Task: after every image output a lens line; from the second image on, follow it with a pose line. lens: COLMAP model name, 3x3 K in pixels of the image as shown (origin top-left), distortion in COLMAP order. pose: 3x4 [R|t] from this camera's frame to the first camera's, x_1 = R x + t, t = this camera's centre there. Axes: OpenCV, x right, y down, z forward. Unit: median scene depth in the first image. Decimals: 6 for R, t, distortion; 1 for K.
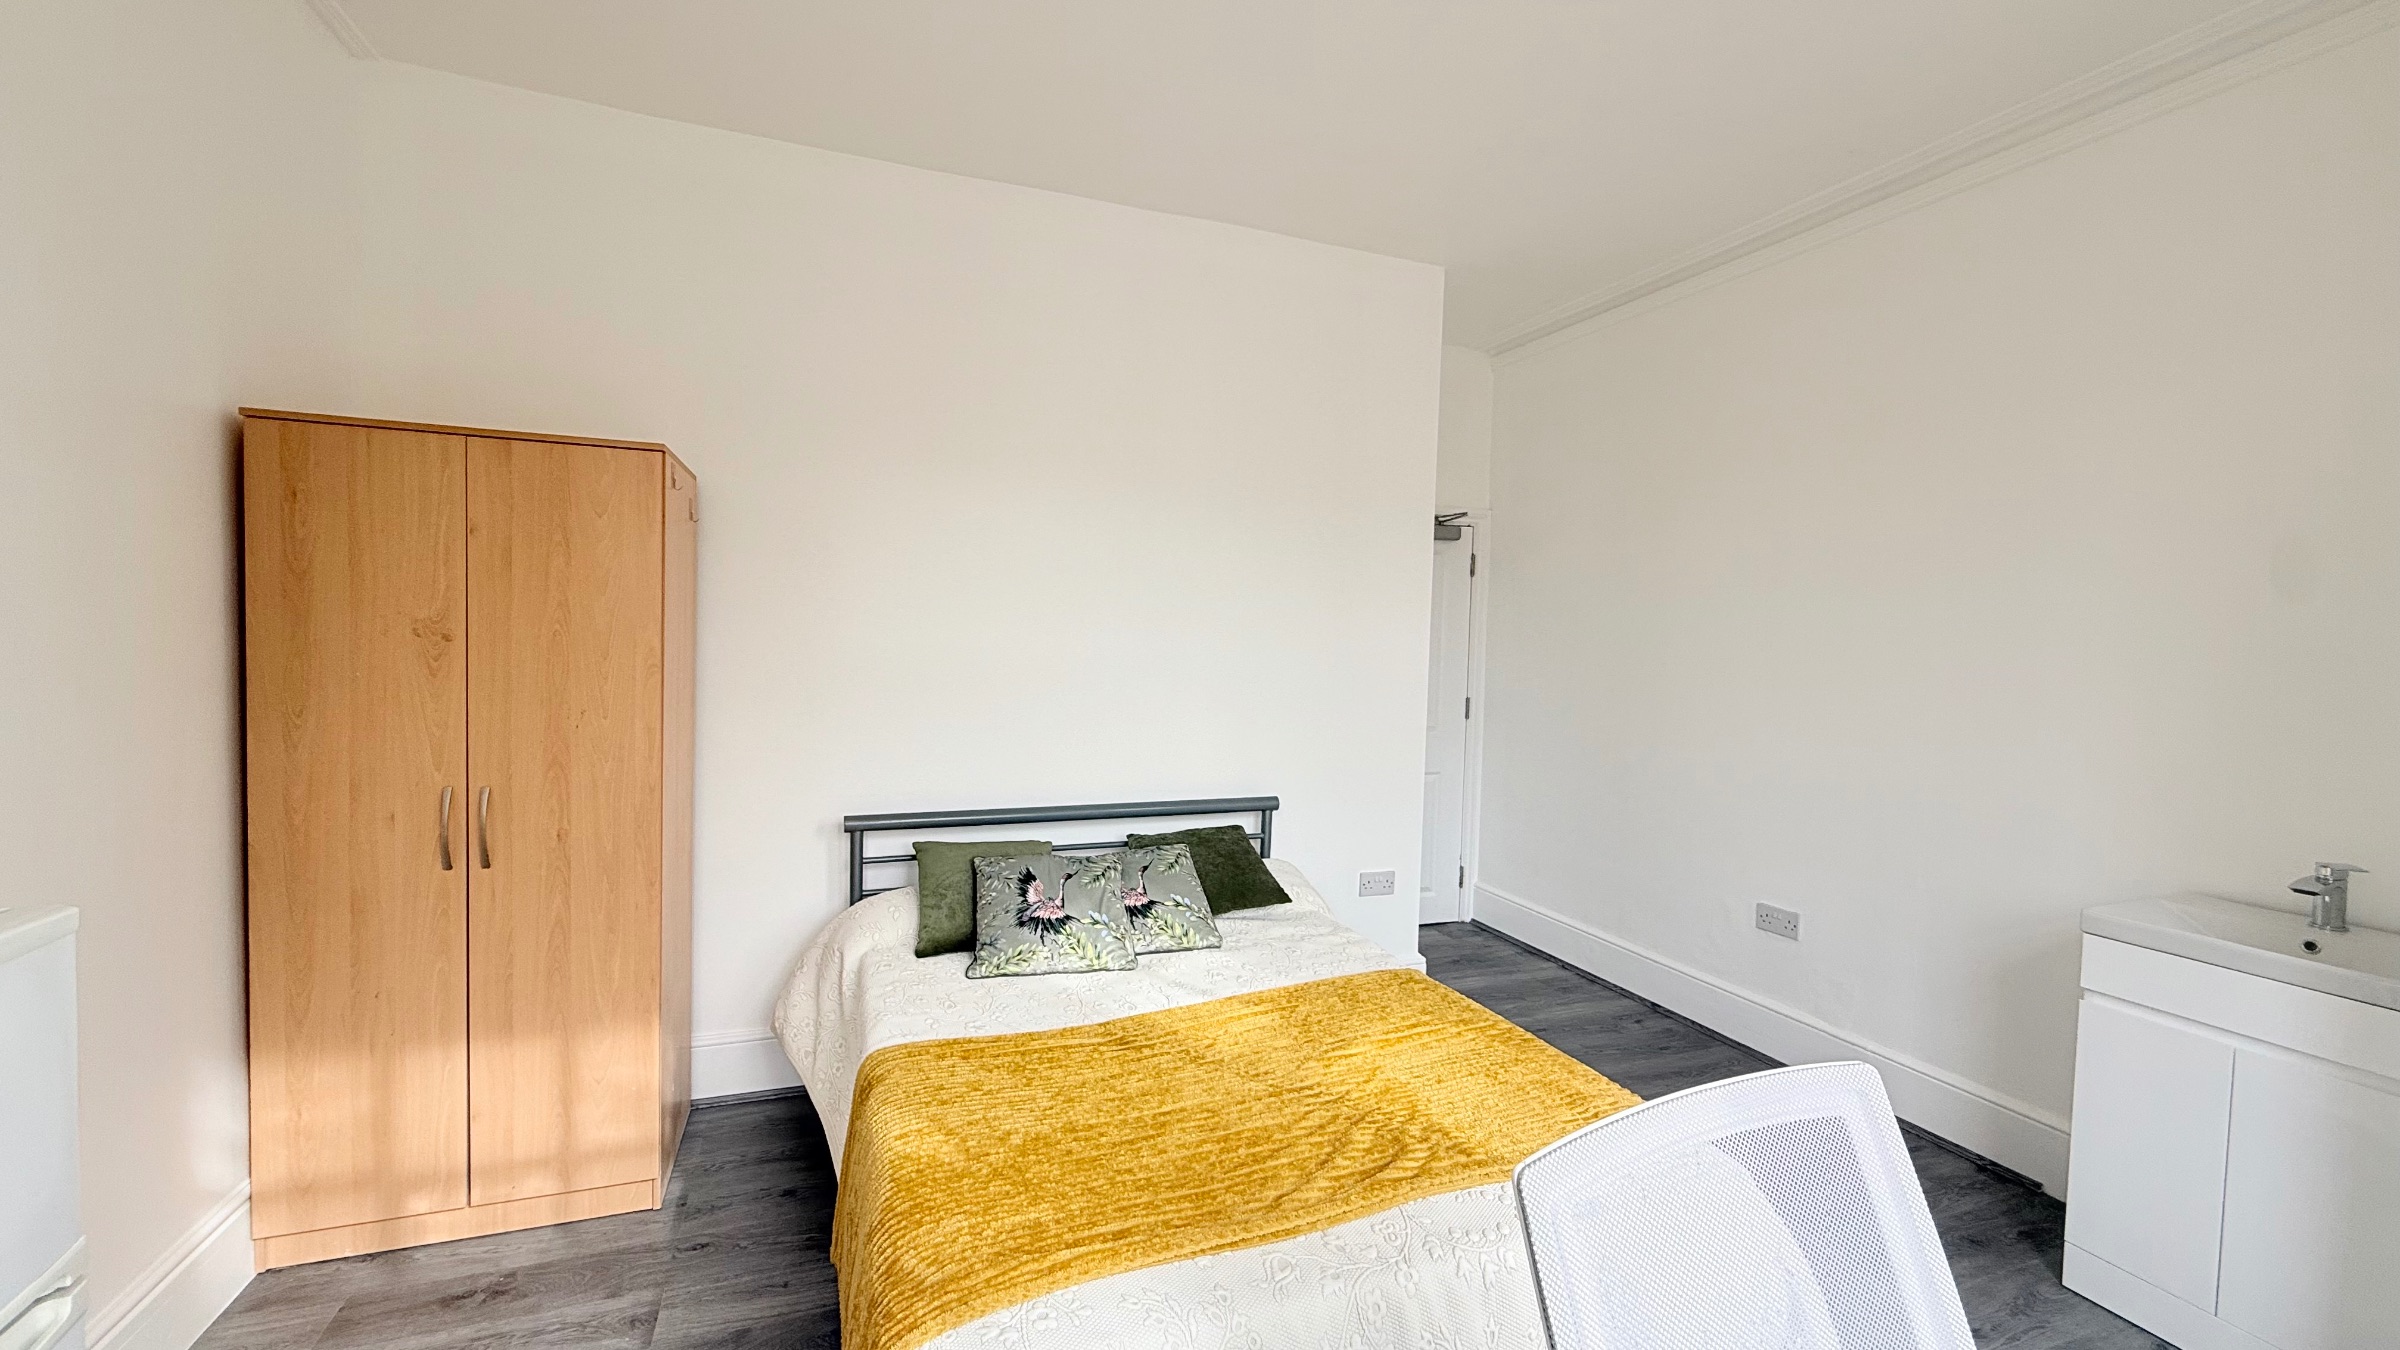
lens RADIAL K [[957.3, 0, 1196.8], [0, 957.3, 671.2], [0, 0, 1]] dist [-0.000413, -0.000008]
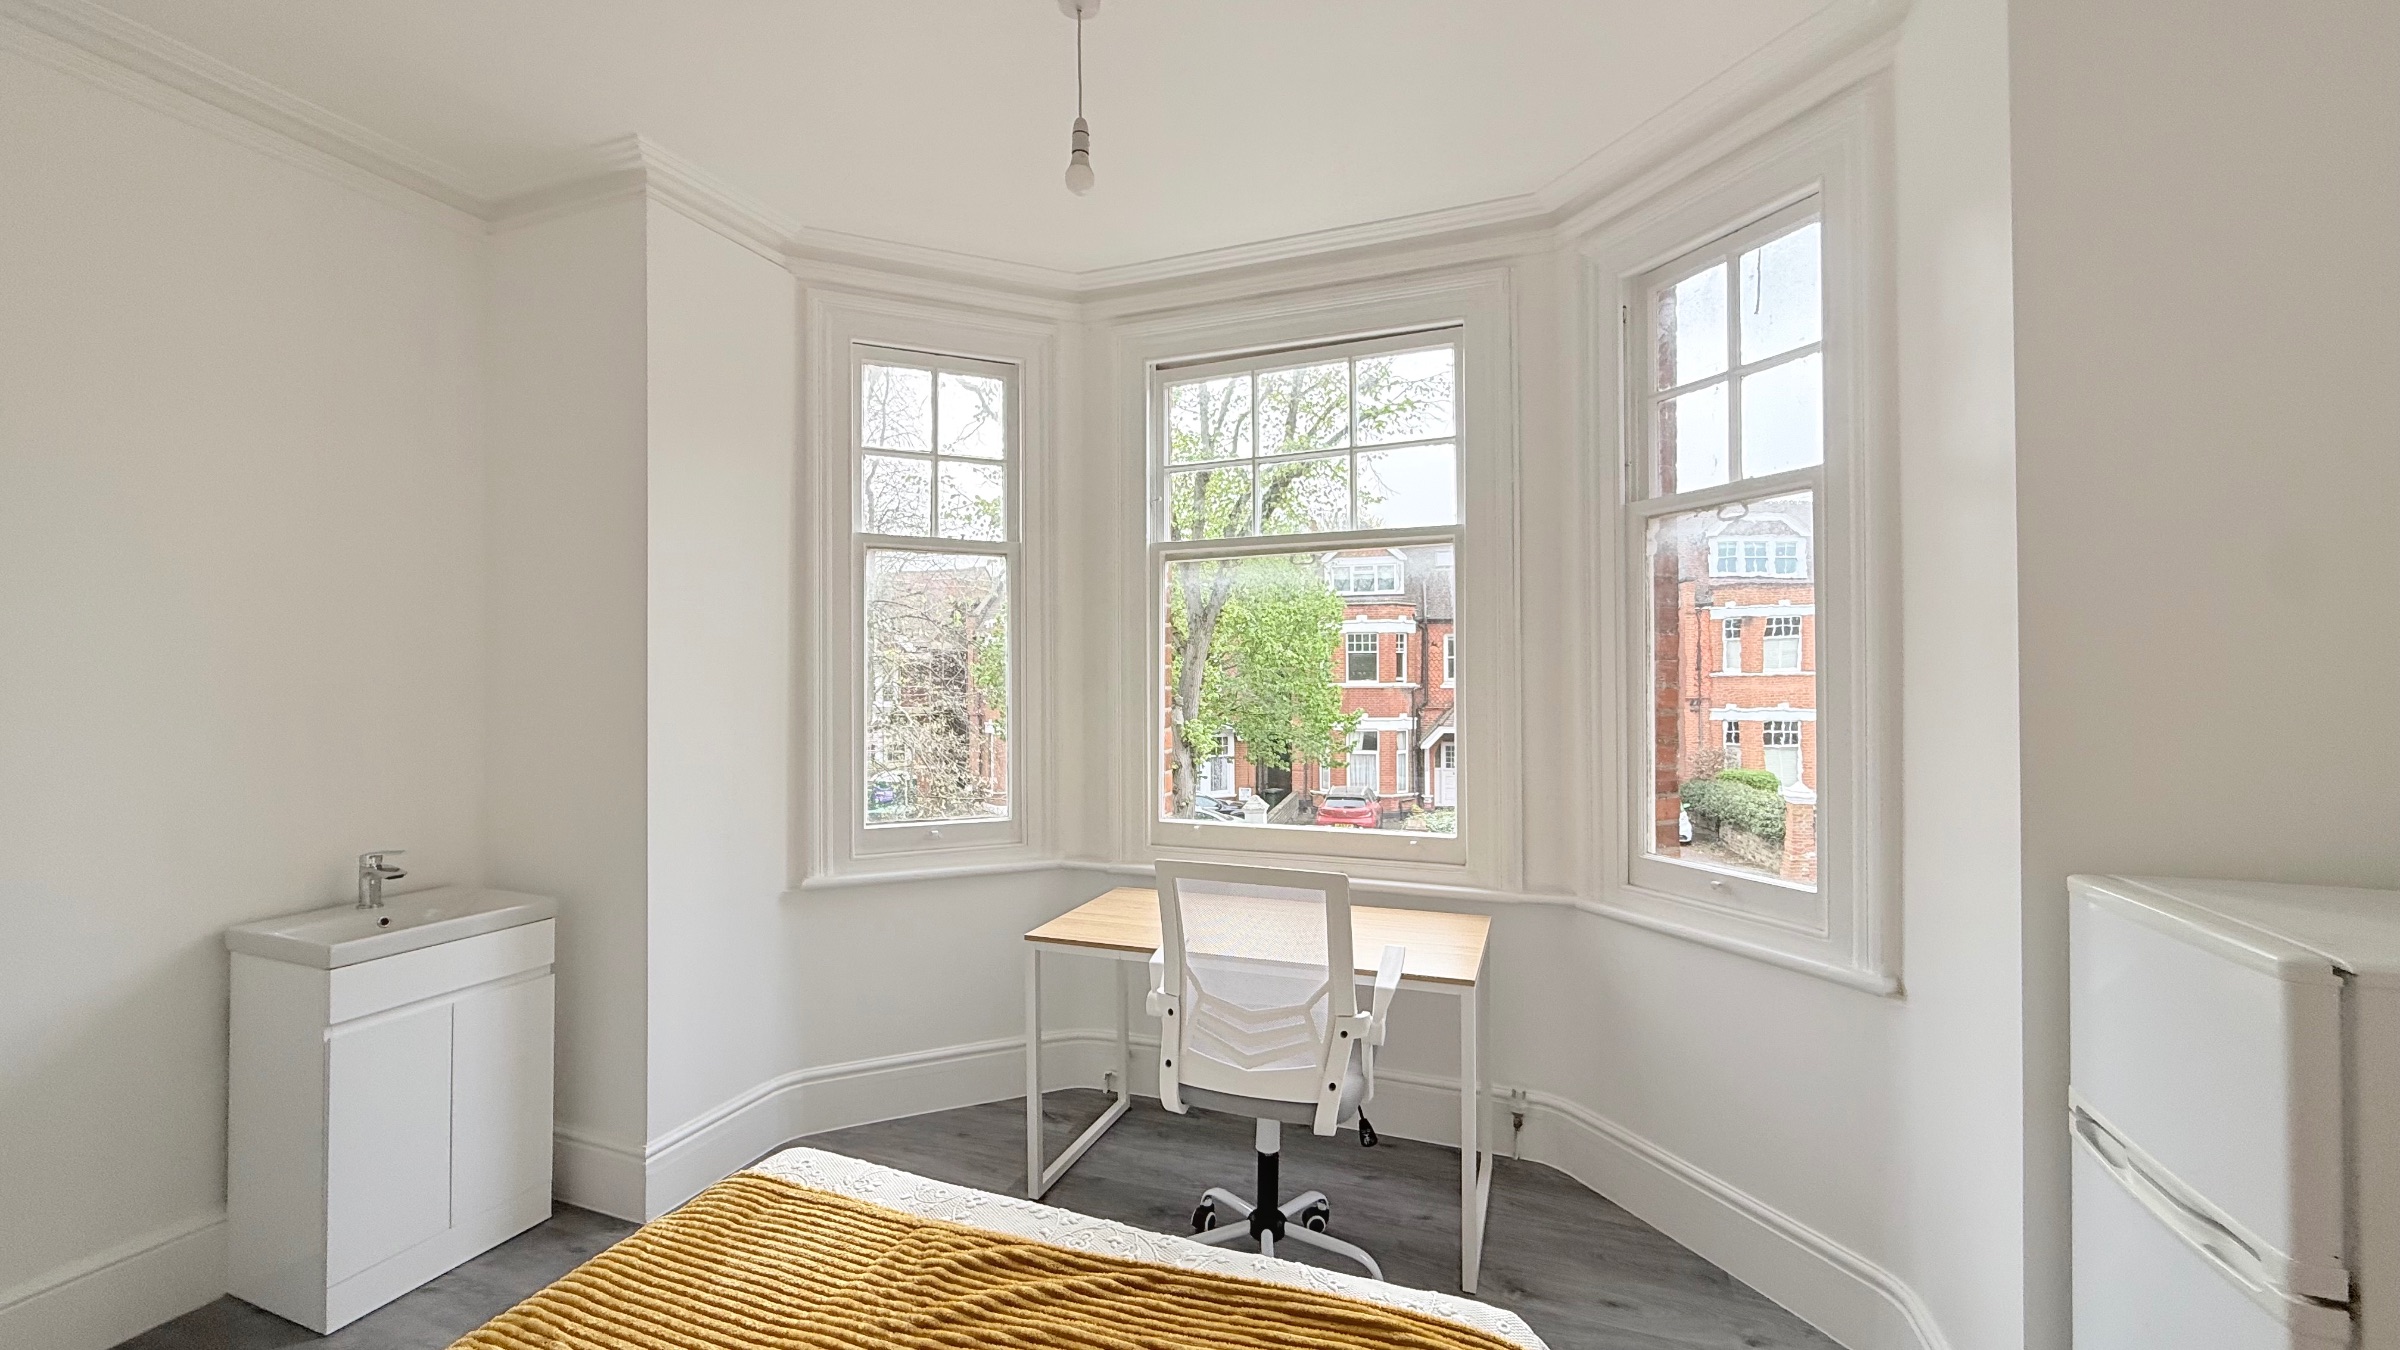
lens RADIAL K [[955.0, 0, 1200.1], [0, 955.0, 671.8], [0, 0, 1]] dist [-0.000650, 0.000021]
pose [[-0.752409, -0.018584, 0.658434, -0.340158], [0.009092, 0.999214, 0.038592, -0.057512], [-0.658633, 0.035024, -0.751648, 0.960460]]
